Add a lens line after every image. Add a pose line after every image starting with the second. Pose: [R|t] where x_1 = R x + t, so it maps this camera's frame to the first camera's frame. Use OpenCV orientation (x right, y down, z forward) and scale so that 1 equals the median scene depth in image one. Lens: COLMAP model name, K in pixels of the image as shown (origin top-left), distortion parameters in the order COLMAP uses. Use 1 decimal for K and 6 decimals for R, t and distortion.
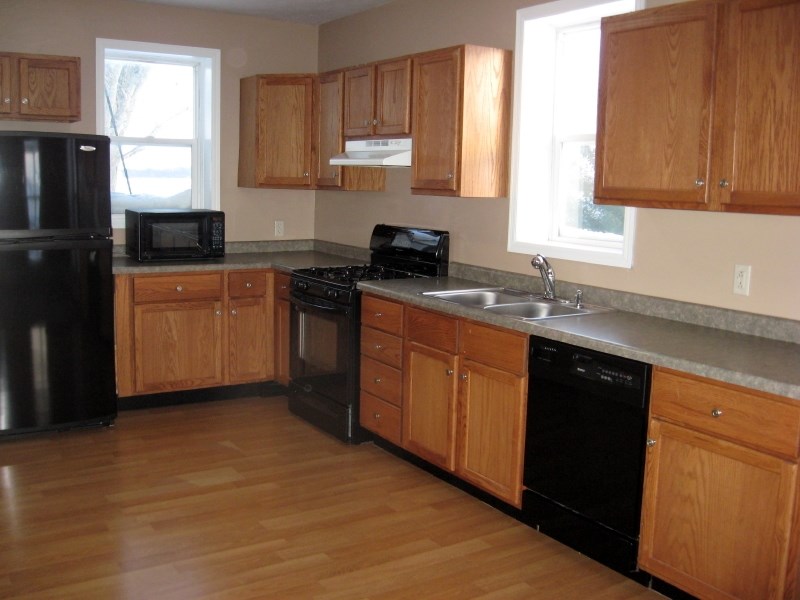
lens RADIAL K [[840.9, 0, 401.6], [0, 840.9, 296.7], [0, 0, 1]] dist [-0.103595, 0.000000]
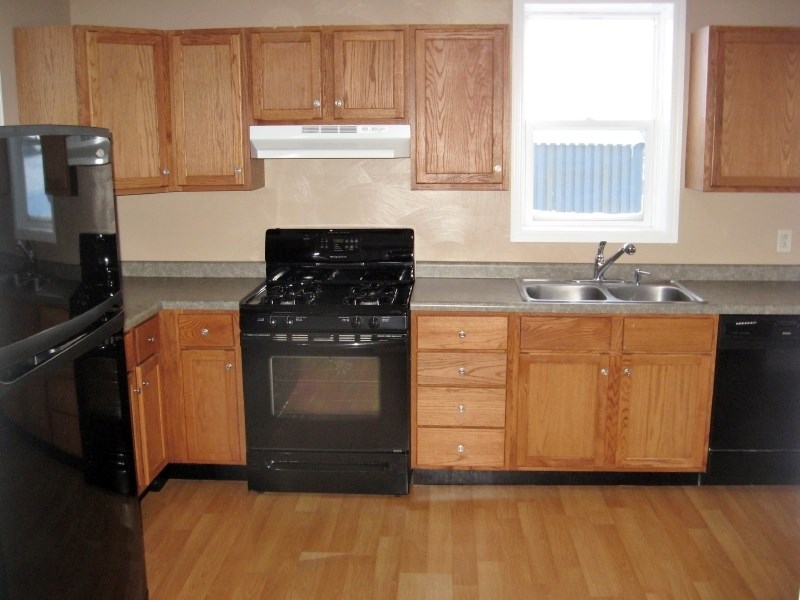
lens RADIAL K [[840.9, 0, 400.9], [0, 840.9, 298.3], [0, 0, 1]] dist [-0.103595, 0.000000]
pose [[0.579886, -0.186926, 0.792963, -0.847483], [0.131700, 0.982029, 0.135184, -0.160048], [-0.803982, 0.026042, 0.594083, 0.611905]]
